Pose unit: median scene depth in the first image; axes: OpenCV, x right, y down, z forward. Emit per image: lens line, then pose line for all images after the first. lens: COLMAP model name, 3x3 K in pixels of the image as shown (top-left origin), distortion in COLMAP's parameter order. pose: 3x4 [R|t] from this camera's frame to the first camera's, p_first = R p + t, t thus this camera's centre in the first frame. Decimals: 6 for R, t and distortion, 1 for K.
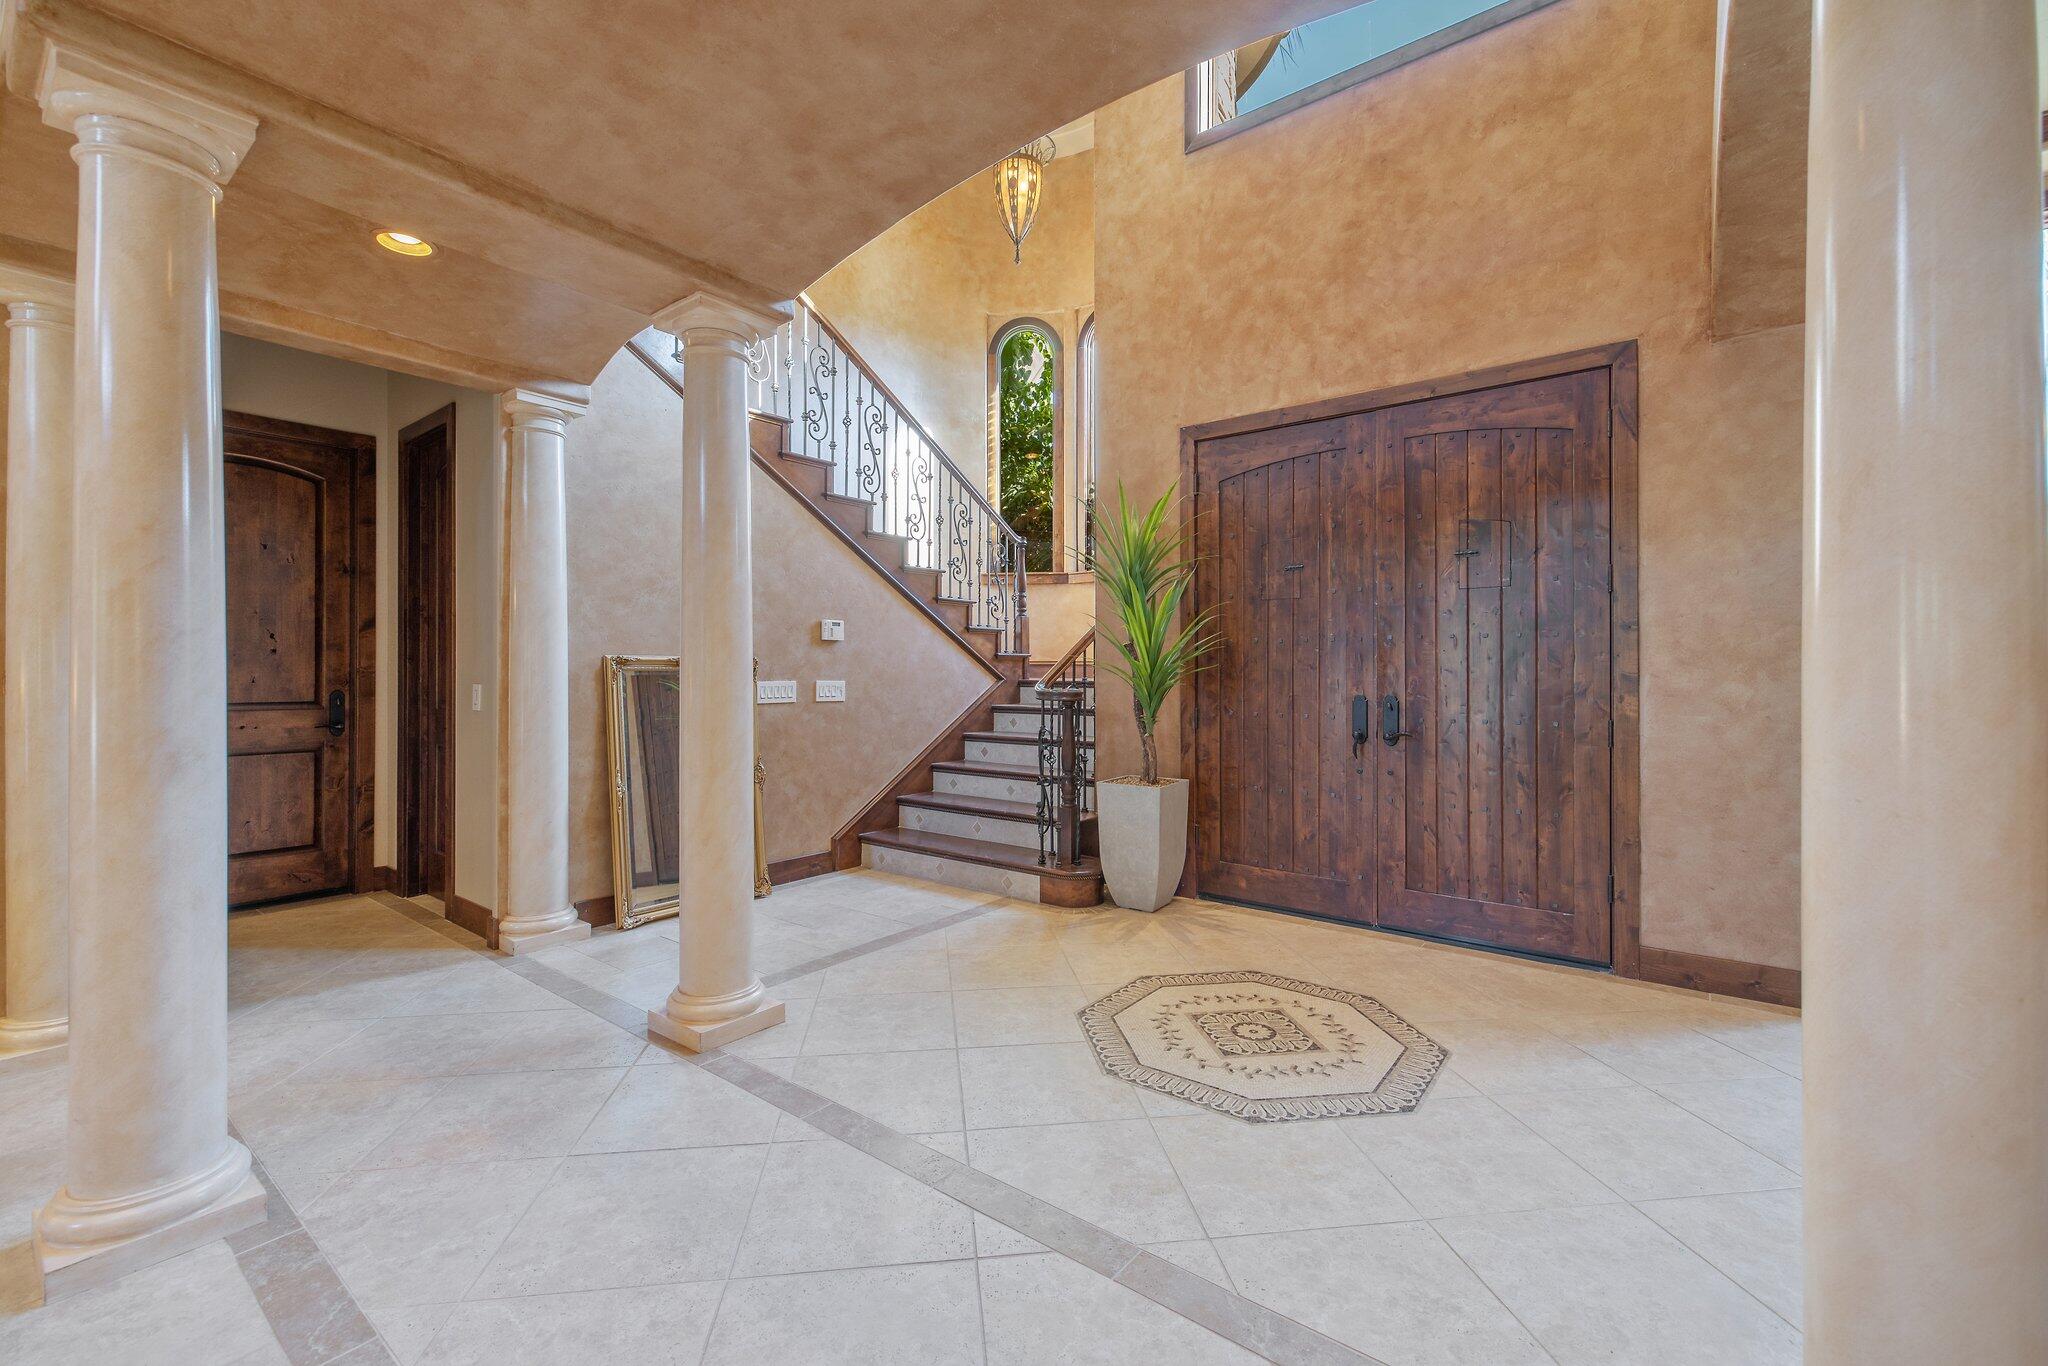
lens RADIAL K [[859.9, 0, 1018.9], [0, 859.9, 662.5], [0, 0, 1]] dist [0.004221, -0.001335]
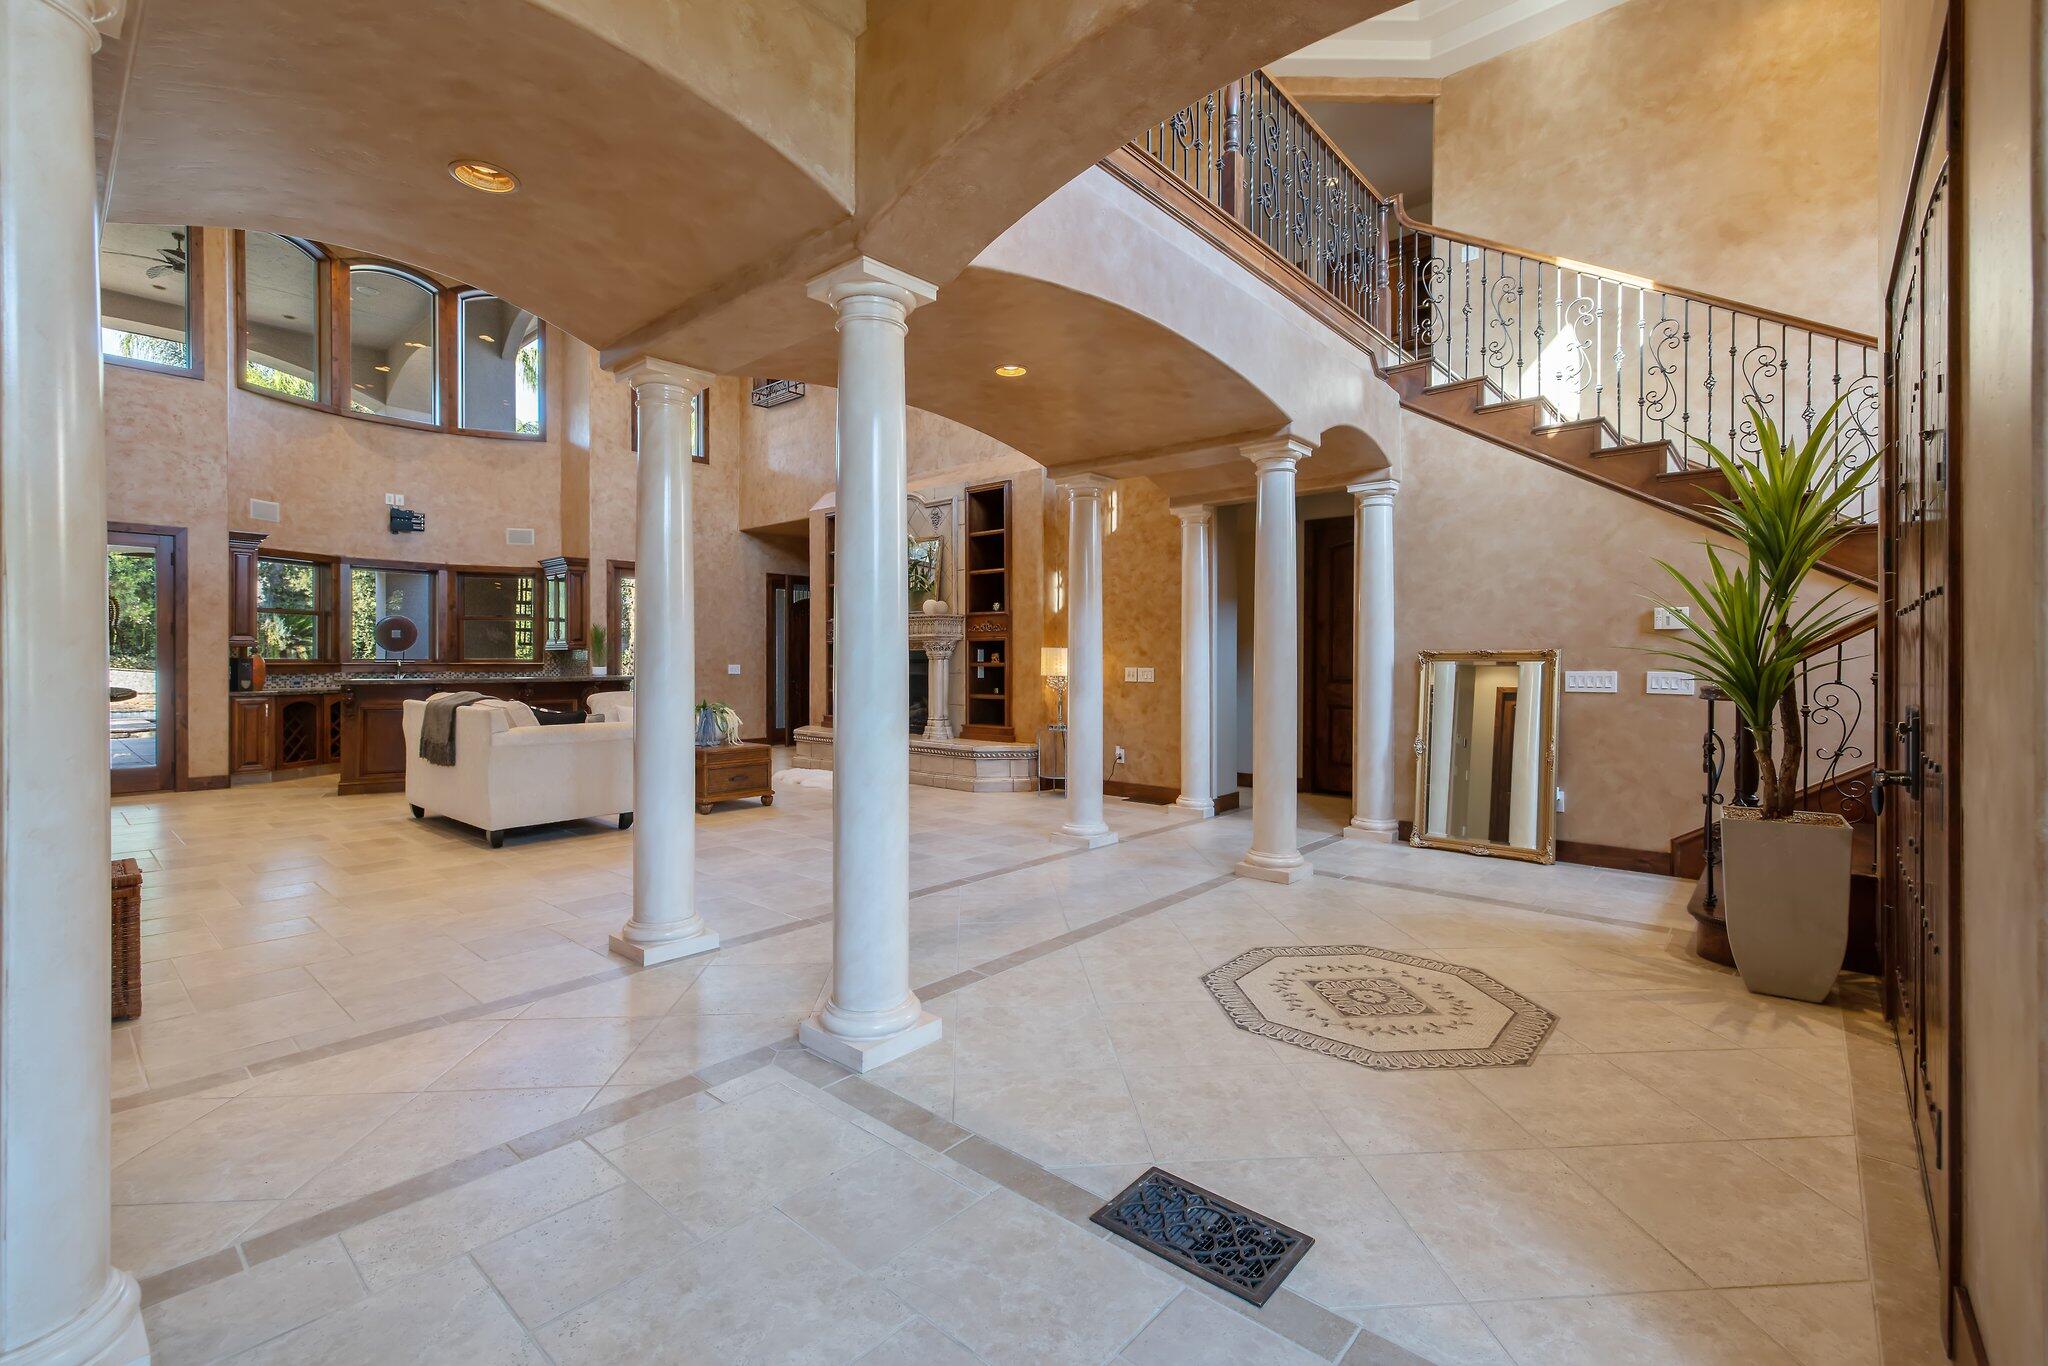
lens RADIAL K [[859.9, 0, 1040.3], [0, 859.9, 663.9], [0, 0, 1]] dist [0.004221, -0.001335]
pose [[-0.042137, 0.004399, -0.999102, 1.072794], [0.010179, 0.999940, 0.003973, 0.001899], [0.999060, -0.010002, -0.042179, 0.499601]]
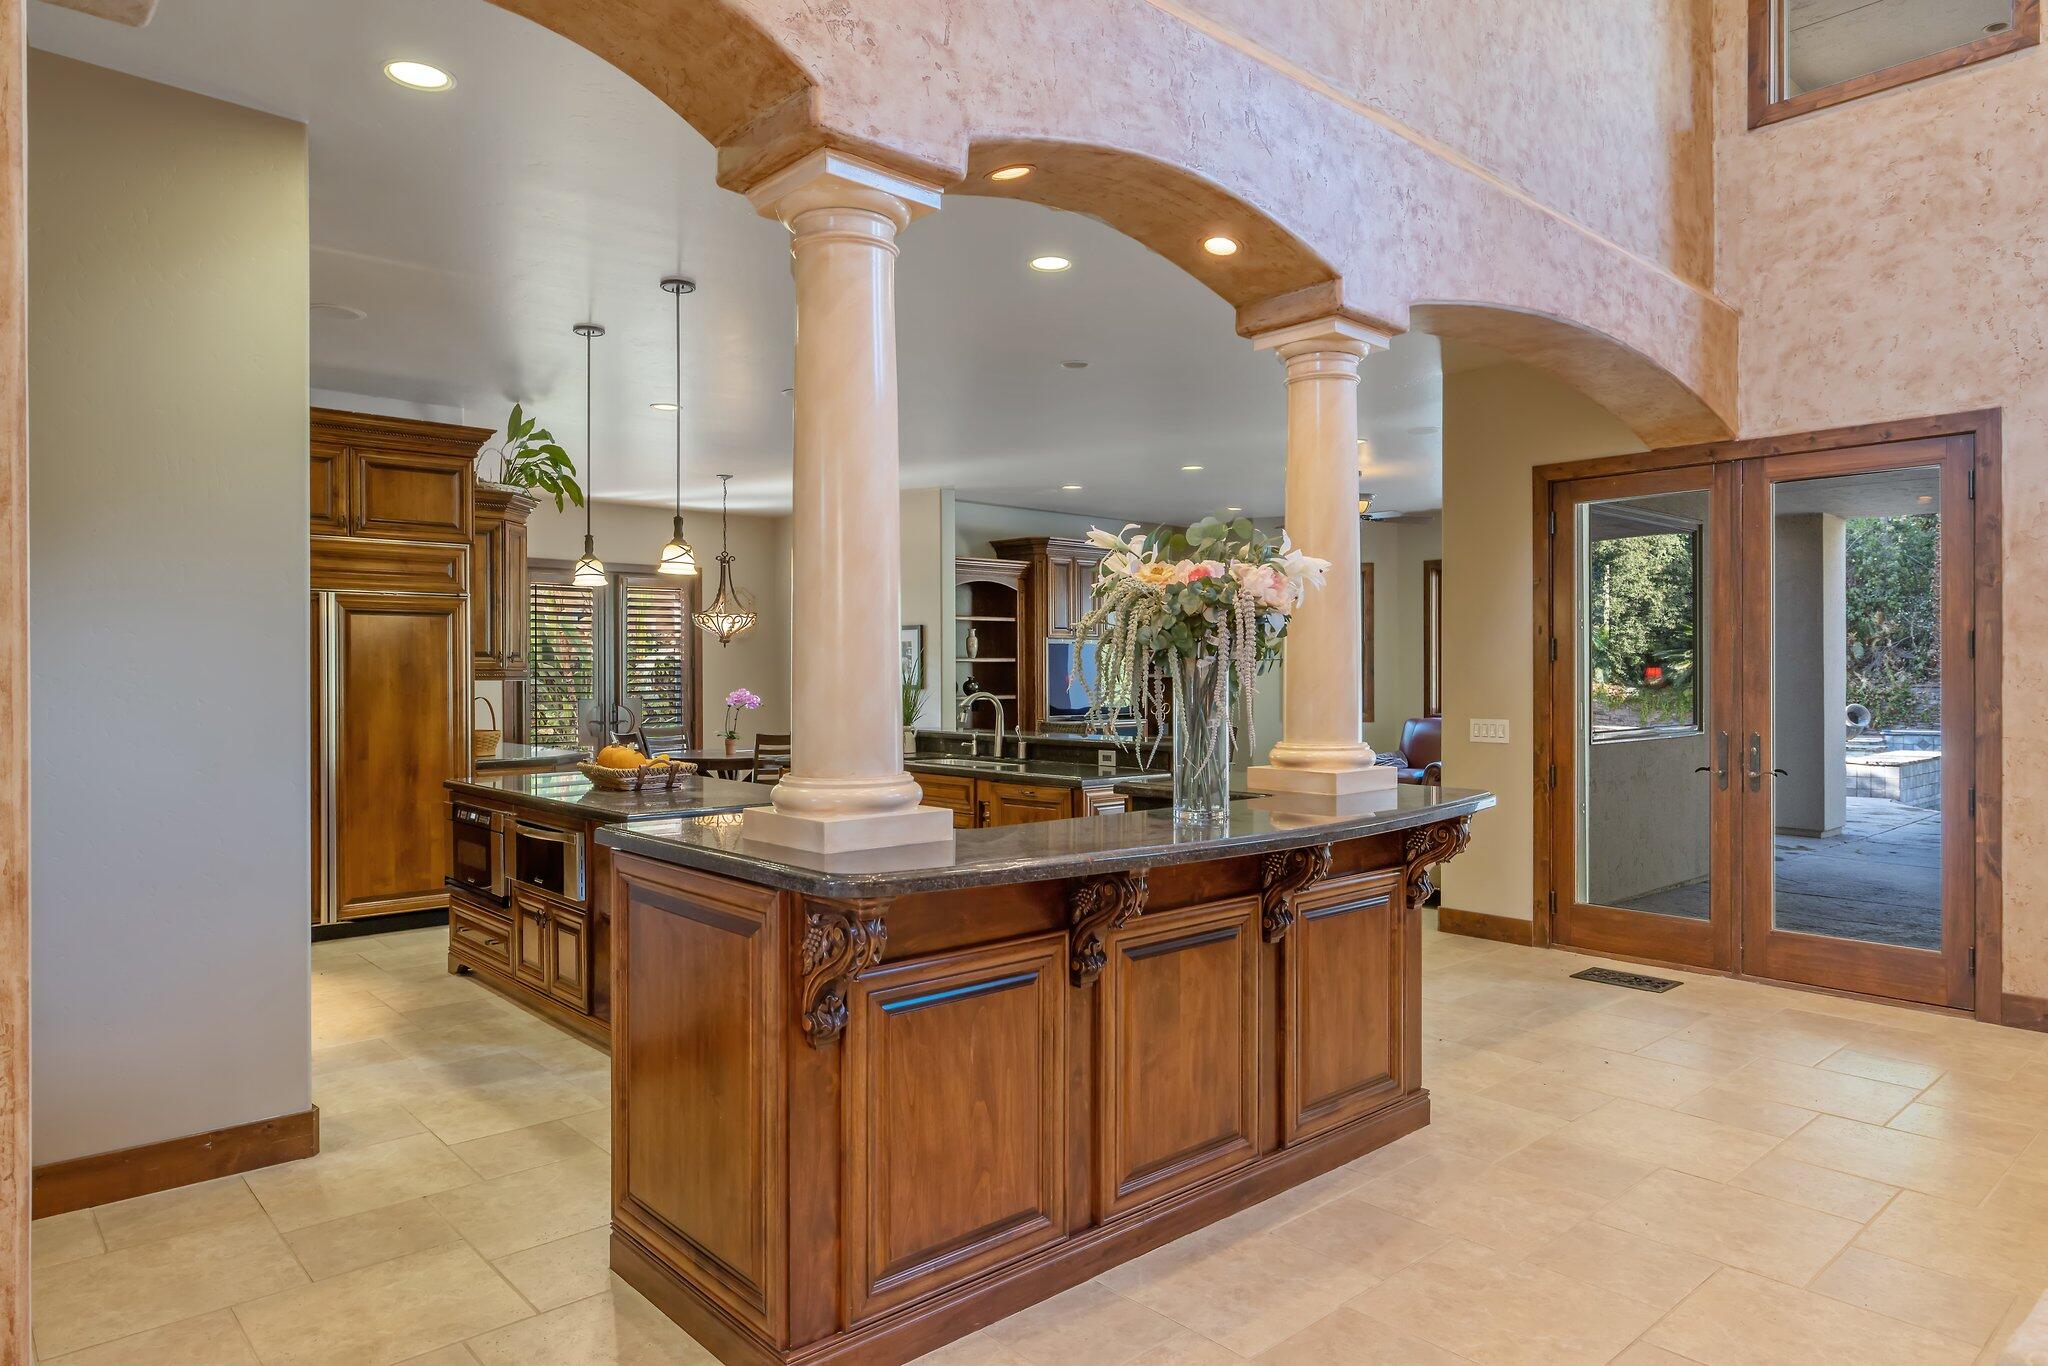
lens RADIAL K [[1257.7, 0, 1030.3], [0, 1257.7, 675.8], [0, 0, 1]] dist [-0.007199, 0.006312]
pose [[-0.985302, 0.002143, 0.170808, -0.230201], [0.000724, 0.999965, -0.008369, -0.055824], [-0.170820, -0.008122, -0.985269, -0.241028]]
